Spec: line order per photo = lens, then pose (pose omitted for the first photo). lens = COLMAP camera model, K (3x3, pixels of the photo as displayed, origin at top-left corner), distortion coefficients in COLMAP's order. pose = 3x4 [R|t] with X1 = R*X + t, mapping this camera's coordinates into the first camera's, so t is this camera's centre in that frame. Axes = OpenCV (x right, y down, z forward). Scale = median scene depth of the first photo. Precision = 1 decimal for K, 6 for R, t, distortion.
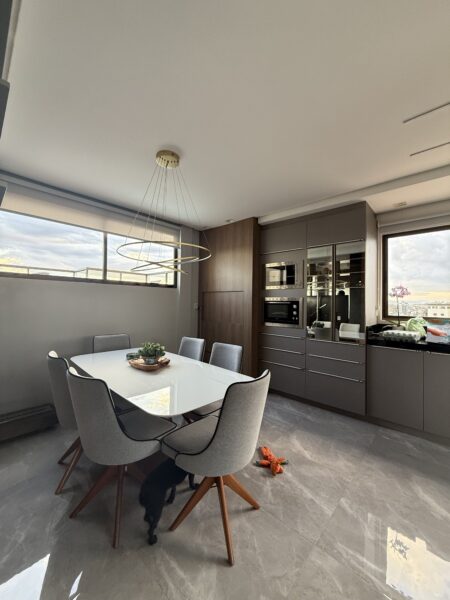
lens RADIAL K [[239.1, 0, 226.5], [0, 239.1, 301.7], [0, 0, 1]] dist [-0.000710, 0.000704]
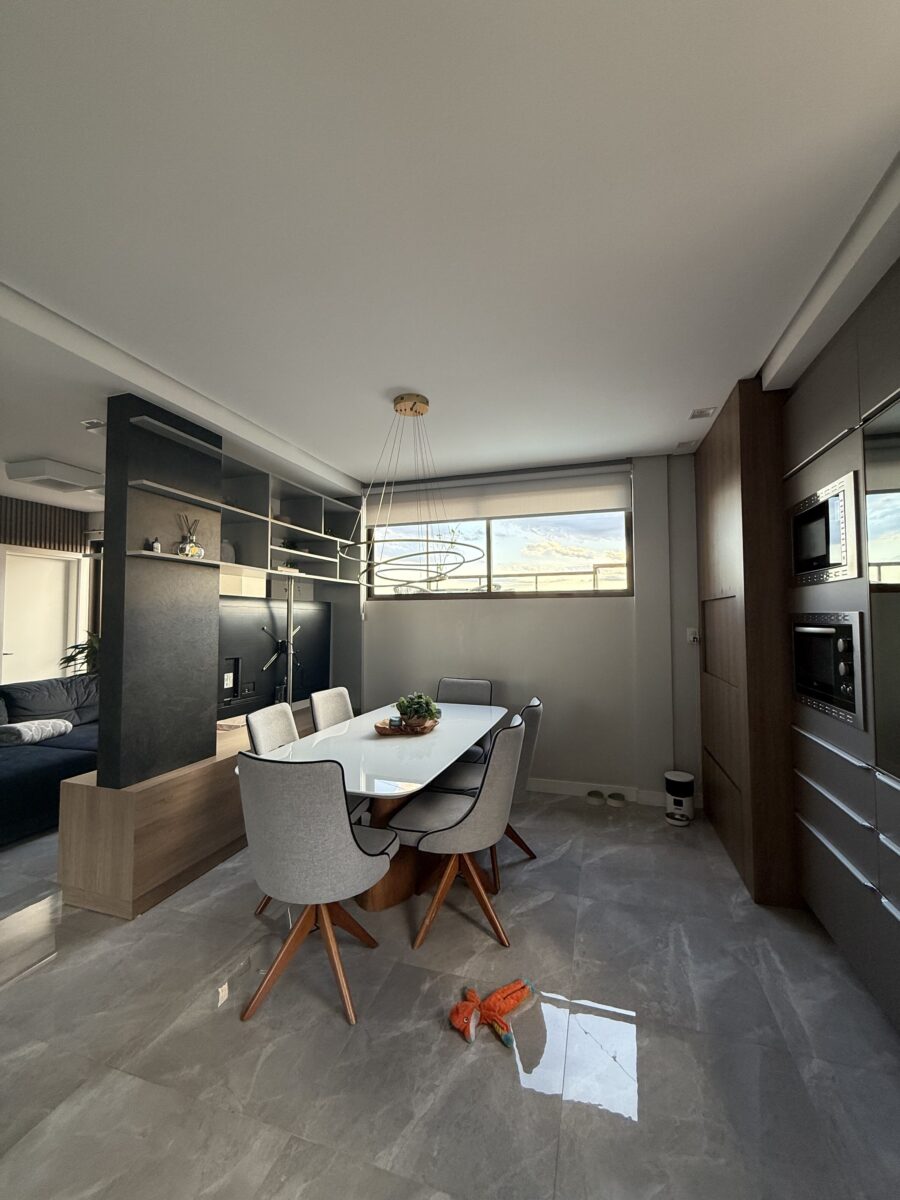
lens RADIAL K [[478.3, 0, 448.4], [0, 478.3, 597.3], [0, 0, 1]] dist [-0.000710, 0.000704]
pose [[0.424146, -0.054483, -0.903953, 0.701402], [0.013875, 0.998462, -0.053669, -0.012517], [0.905487, 0.010221, 0.424250, 0.416546]]
